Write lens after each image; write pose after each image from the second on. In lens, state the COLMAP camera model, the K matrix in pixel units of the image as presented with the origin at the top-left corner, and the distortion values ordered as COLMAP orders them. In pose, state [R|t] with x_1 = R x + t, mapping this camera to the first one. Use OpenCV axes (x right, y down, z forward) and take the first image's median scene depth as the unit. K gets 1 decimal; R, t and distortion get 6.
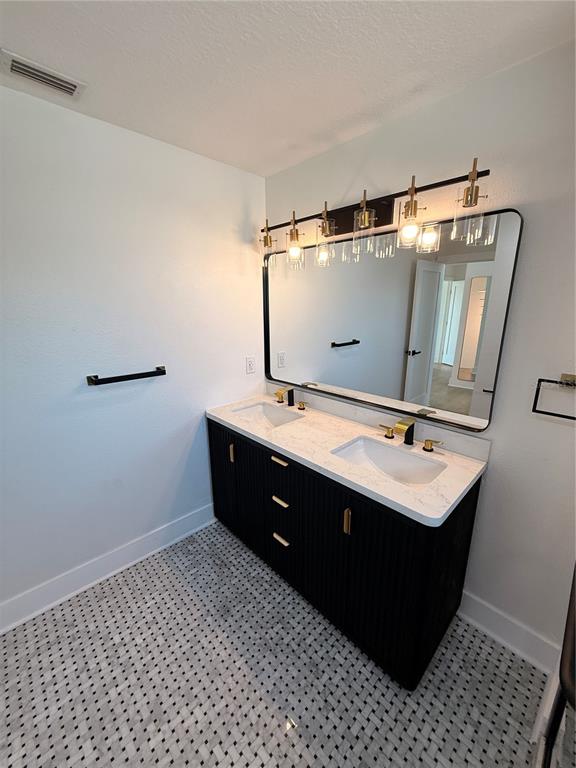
lens RADIAL K [[305.7, 0, 288.0], [0, 305.7, 384.0], [0, 0, 1]] dist [0.001349, -0.000165]
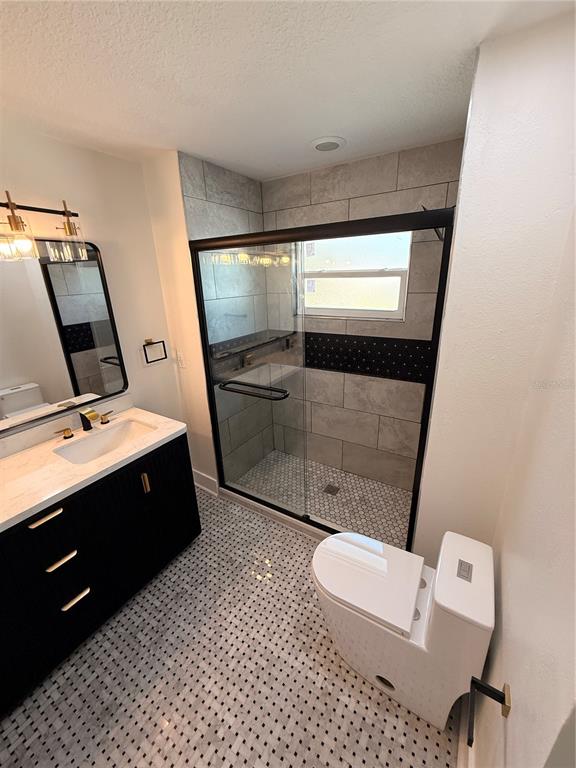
lens RADIAL K [[305.7, 0, 288.0], [0, 305.7, 384.0], [0, 0, 1]] dist [0.001349, -0.000165]
pose [[-0.252677, -0.314939, 0.914859, -0.873413], [0.266338, 0.886372, 0.378693, -0.212161], [-0.930171, 0.339349, -0.140086, 0.428318]]
